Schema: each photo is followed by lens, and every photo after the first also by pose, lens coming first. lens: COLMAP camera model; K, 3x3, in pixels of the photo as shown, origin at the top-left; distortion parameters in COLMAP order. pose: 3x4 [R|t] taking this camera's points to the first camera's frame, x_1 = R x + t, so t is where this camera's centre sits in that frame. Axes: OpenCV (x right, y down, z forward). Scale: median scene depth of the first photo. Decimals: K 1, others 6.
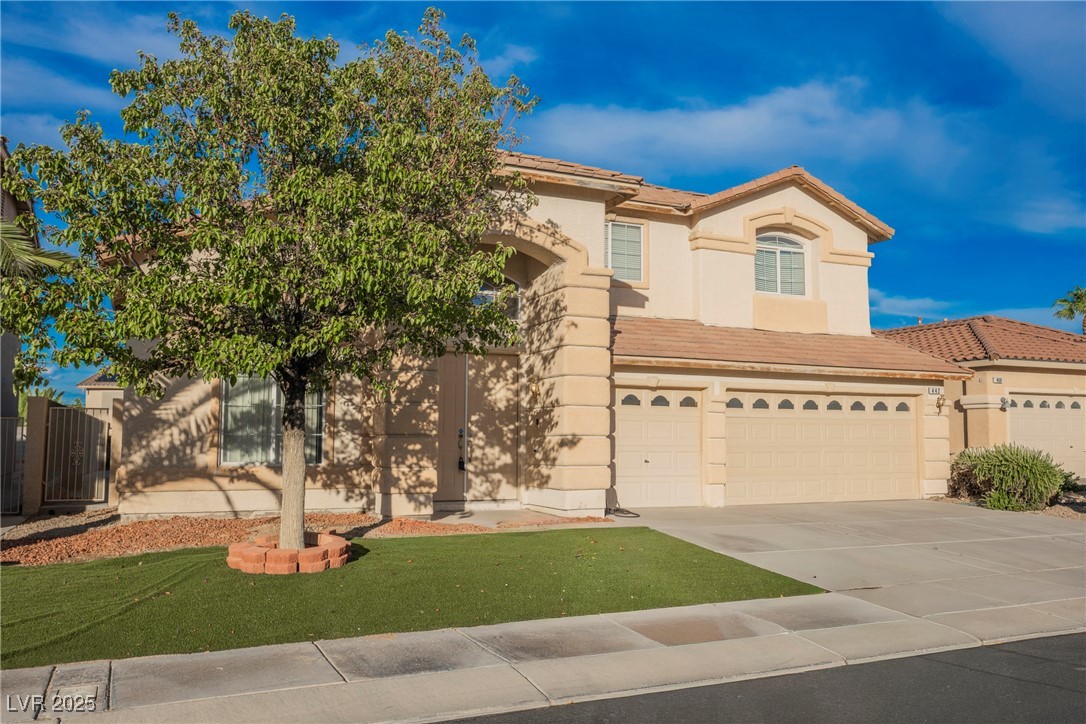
lens RADIAL K [[872.6, 0, 543.5], [0, 872.6, 362.2], [0, 0, 1]] dist [-0.002879, -0.002250]
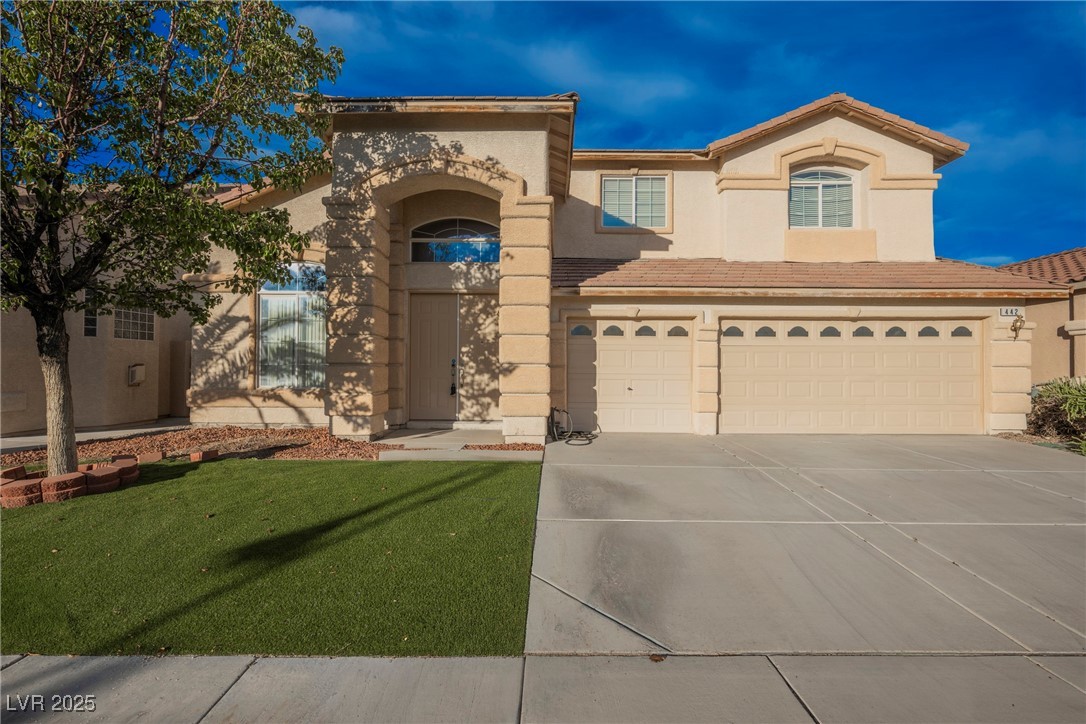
lens RADIAL K [[482.7, 0, 547.1], [0, 482.7, 357.8], [0, 0, 1]] dist [0.001626, -0.000981]
pose [[0.909401, -0.010568, -0.415787, 0.259919], [0.036914, 0.997783, 0.055376, 0.039135], [0.414280, -0.065708, 0.907775, 0.418152]]
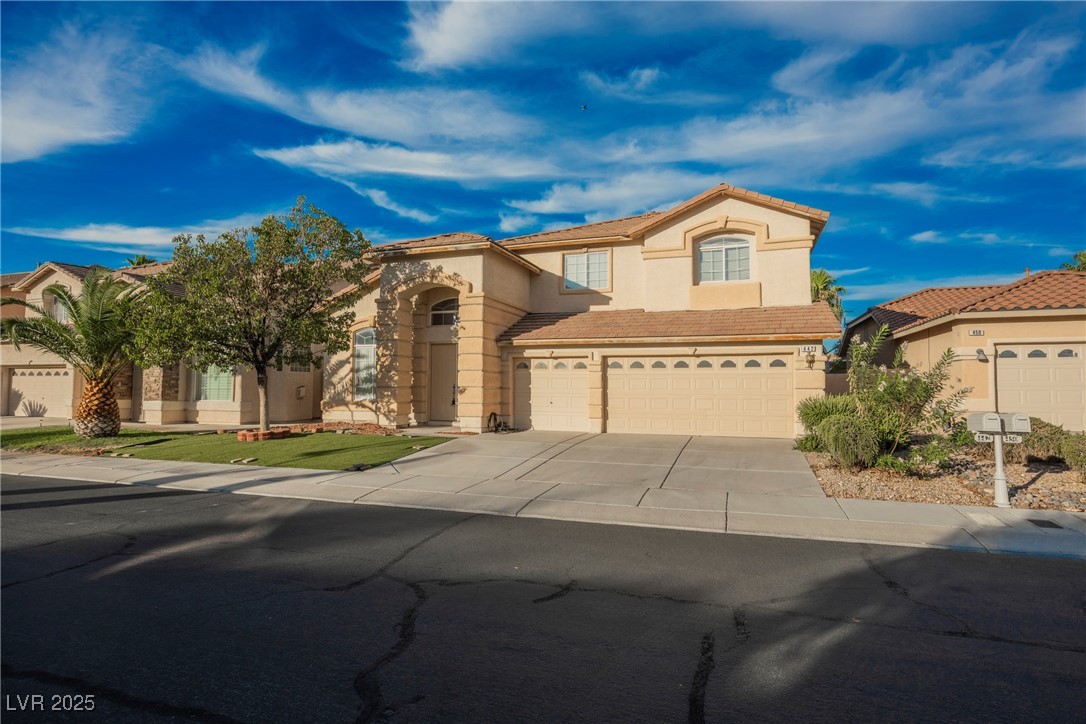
lens RADIAL K [[568.9, 0, 549.0], [0, 568.9, 355.7], [0, 0, 1]] dist [0.008815, 0.000502]
pose [[0.721254, -0.041177, -0.691445, 0.829548], [0.060589, 0.998156, 0.003760, 0.020214], [0.690015, -0.044606, 0.722419, 0.219486]]
